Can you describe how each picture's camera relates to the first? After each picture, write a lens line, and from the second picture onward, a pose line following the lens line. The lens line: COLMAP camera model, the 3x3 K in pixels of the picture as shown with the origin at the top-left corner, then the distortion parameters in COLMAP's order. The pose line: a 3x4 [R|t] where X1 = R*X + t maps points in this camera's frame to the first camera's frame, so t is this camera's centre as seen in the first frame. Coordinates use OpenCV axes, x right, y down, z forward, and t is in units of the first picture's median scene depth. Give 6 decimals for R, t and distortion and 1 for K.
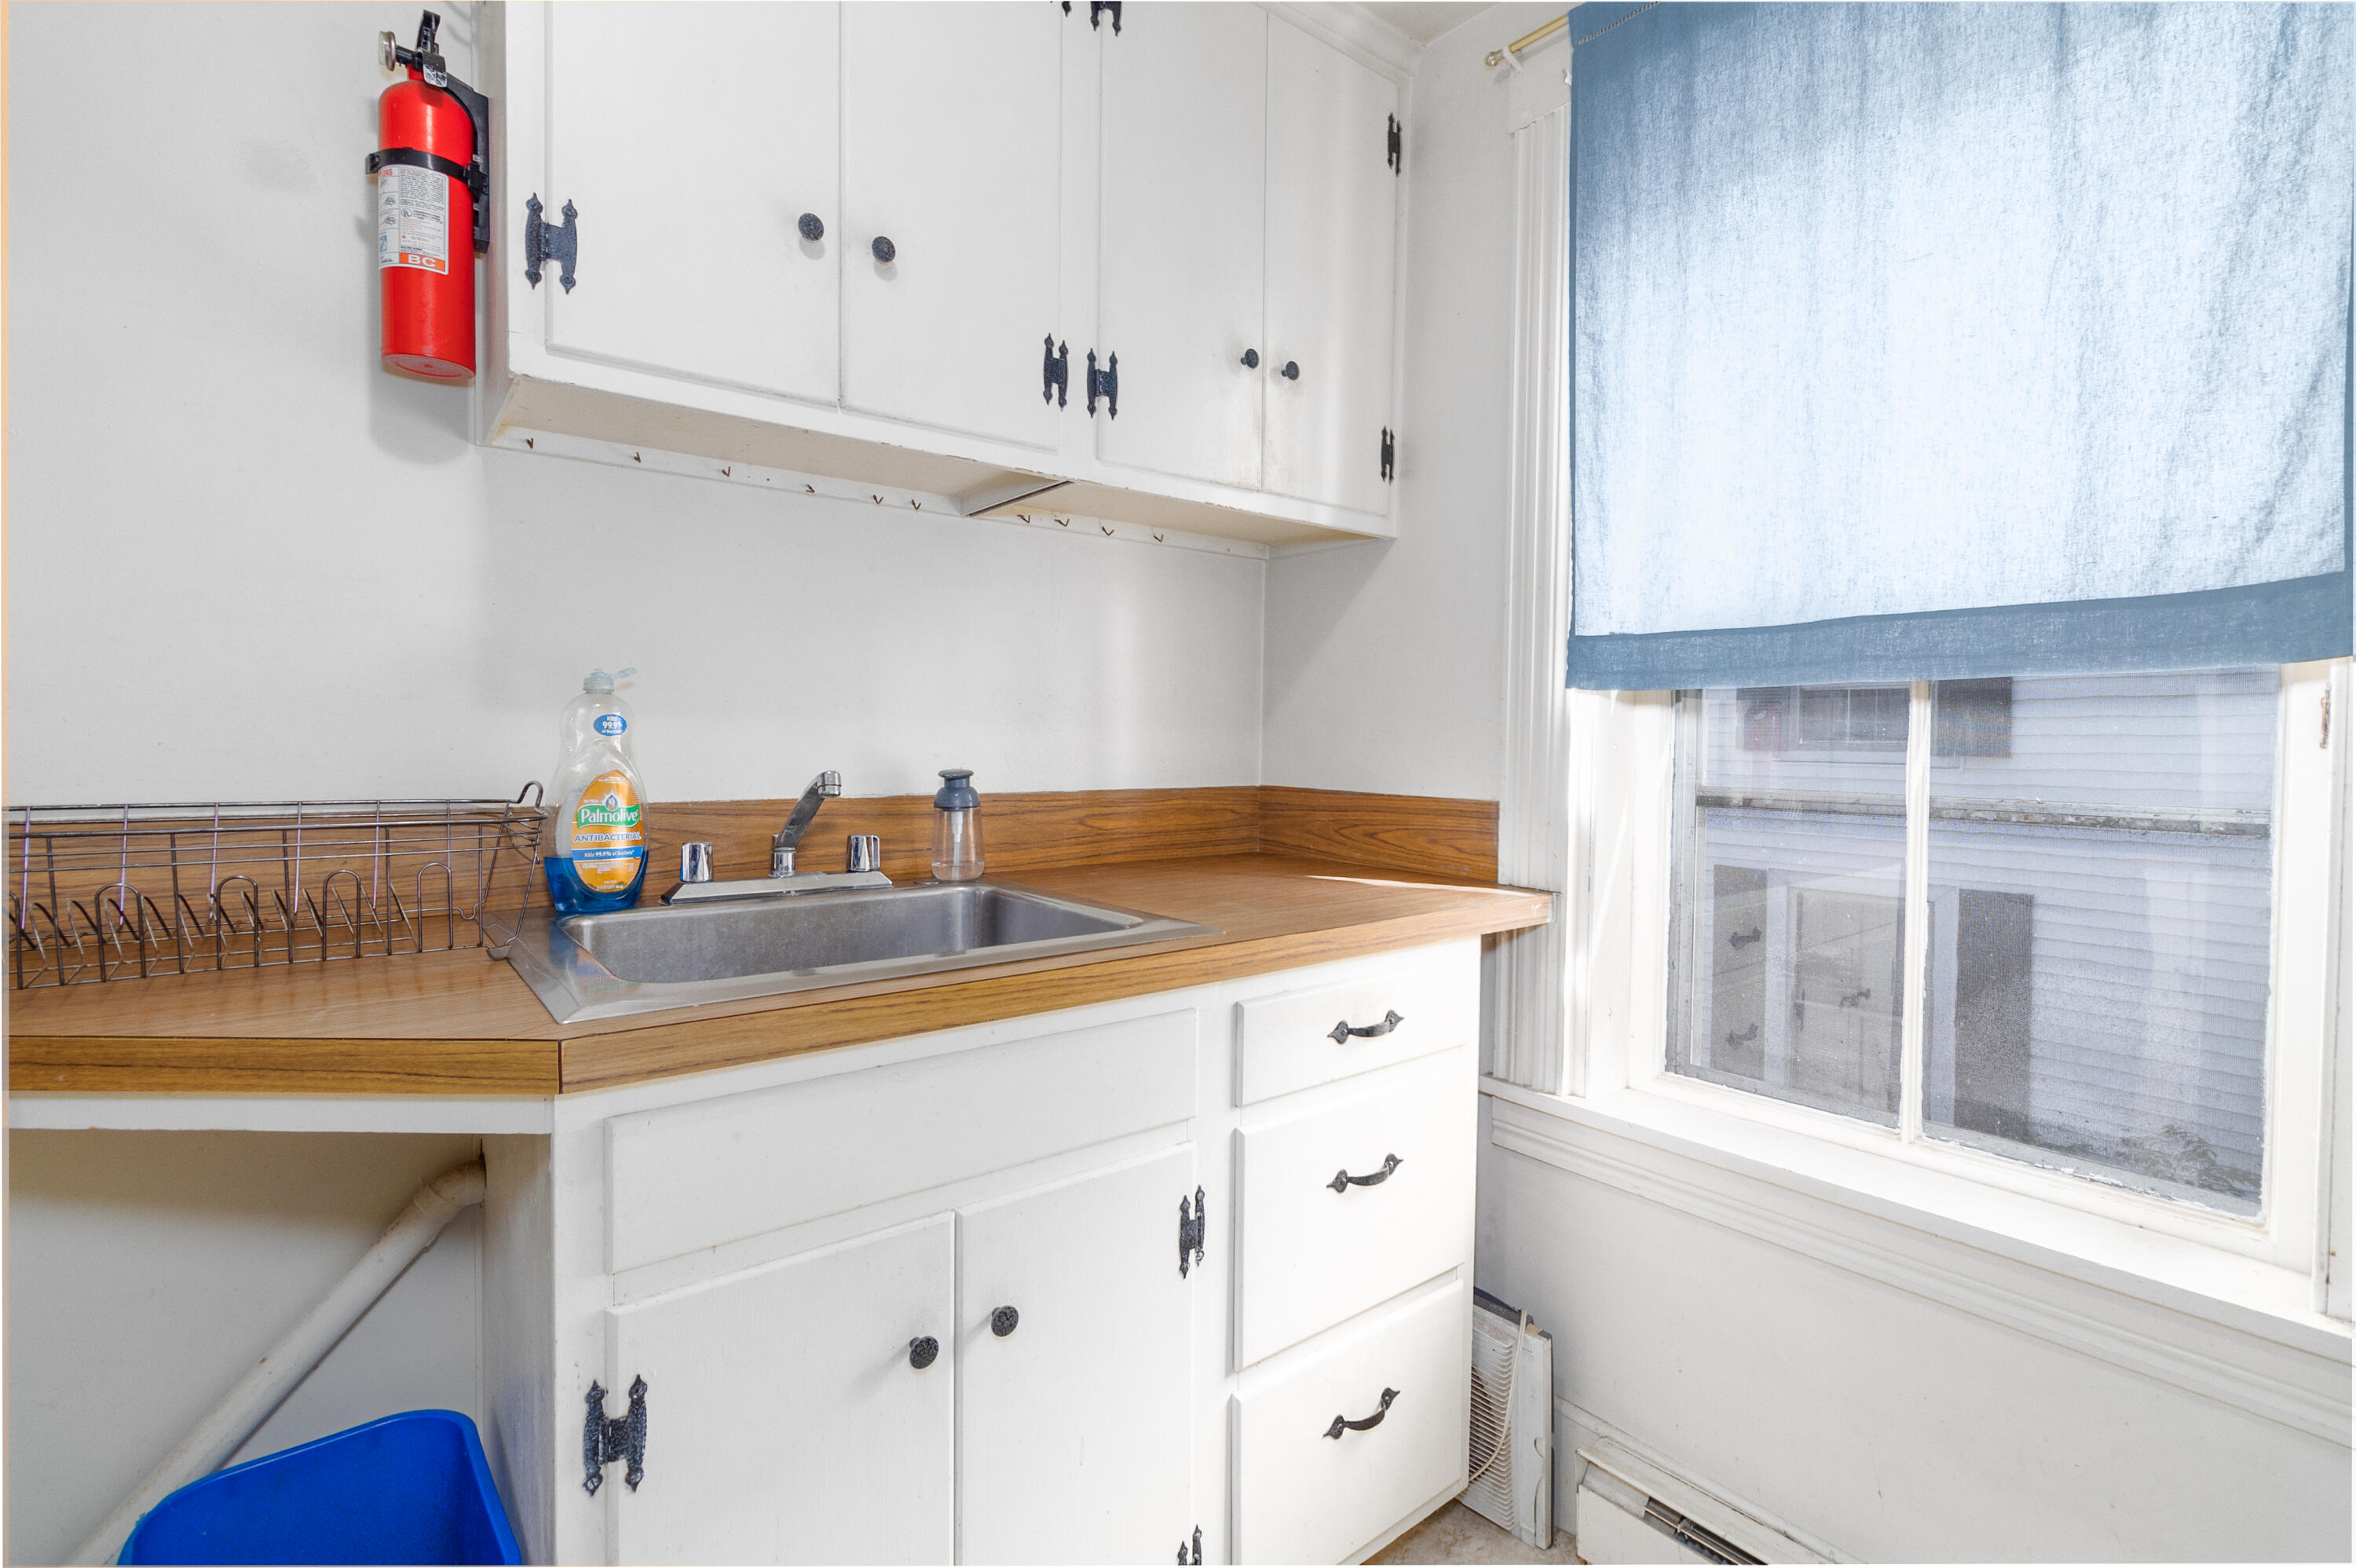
lens RADIAL K [[1073.4, 0, 1182.0], [0, 1073.4, 775.9], [0, 0, 1]] dist [-0.001350, 0.002415]
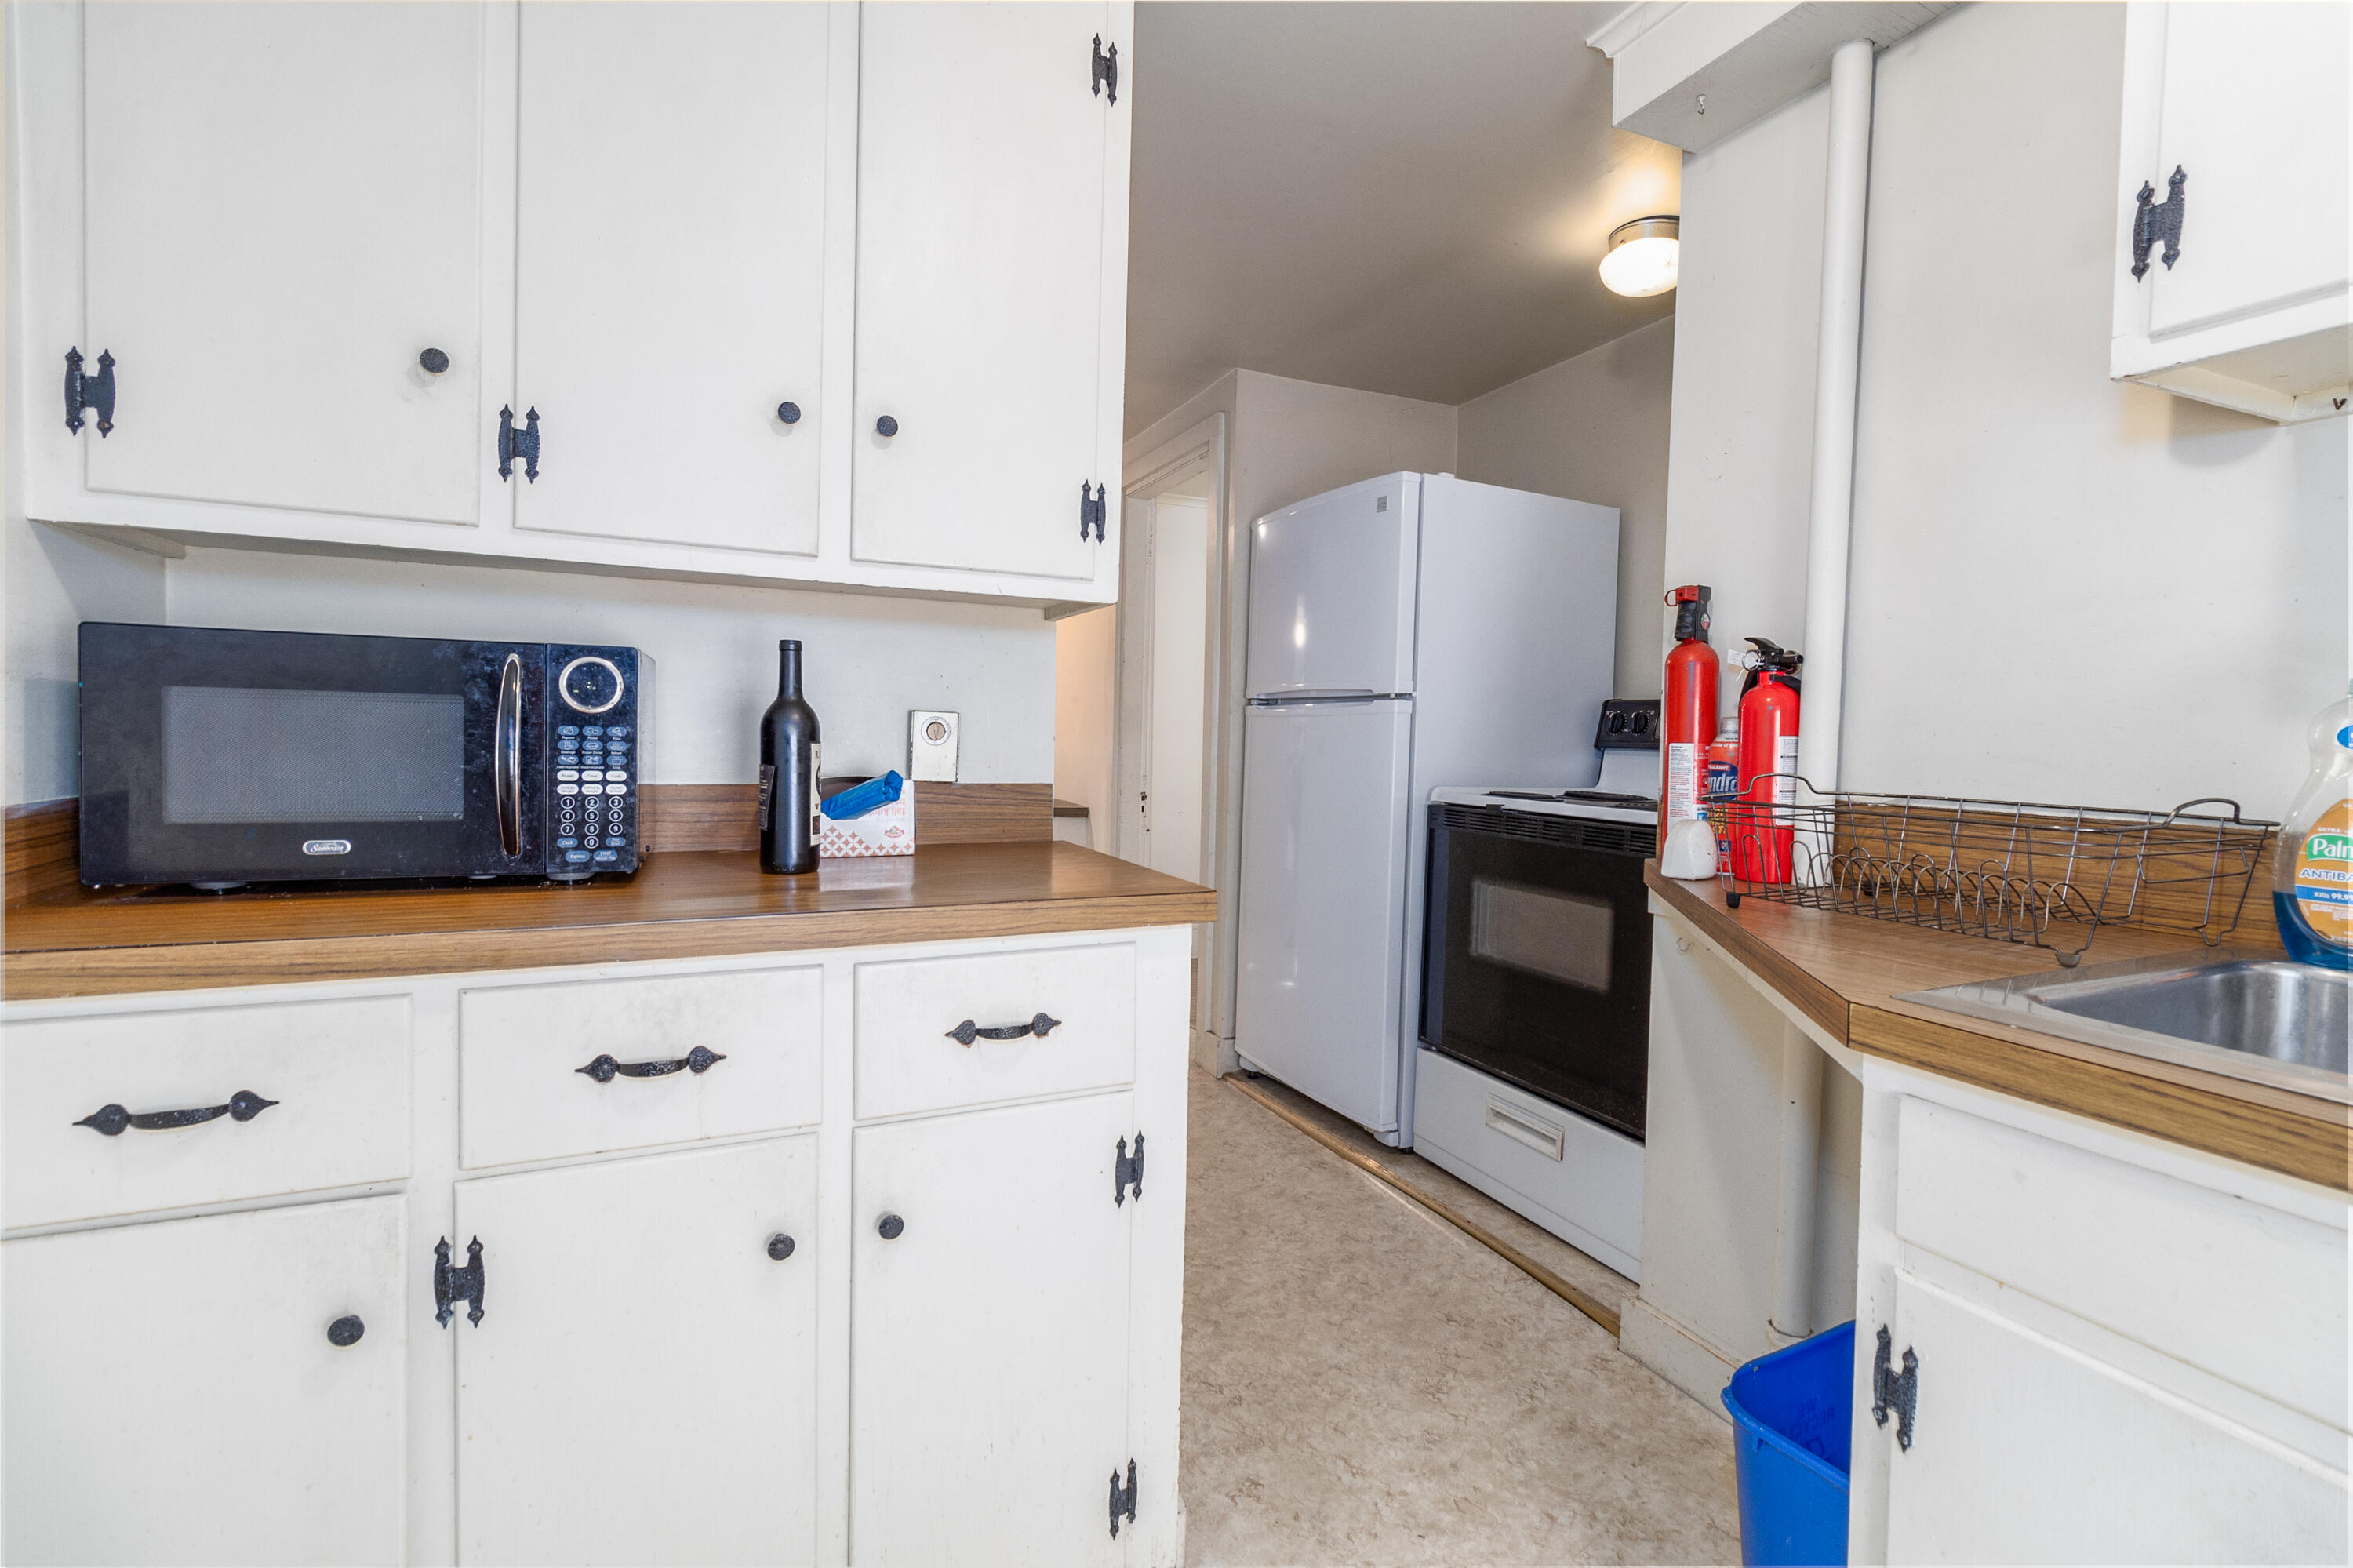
lens RADIAL K [[1072.2, 0, 1179.2], [0, 1072.2, 774.8], [0, 0, 1]] dist [-0.001350, 0.002415]
pose [[-0.246080, 0.028812, -0.968821, 0.604242], [-0.049999, 0.997850, 0.042375, -0.011991], [0.967959, 0.058868, -0.244110, 0.467177]]
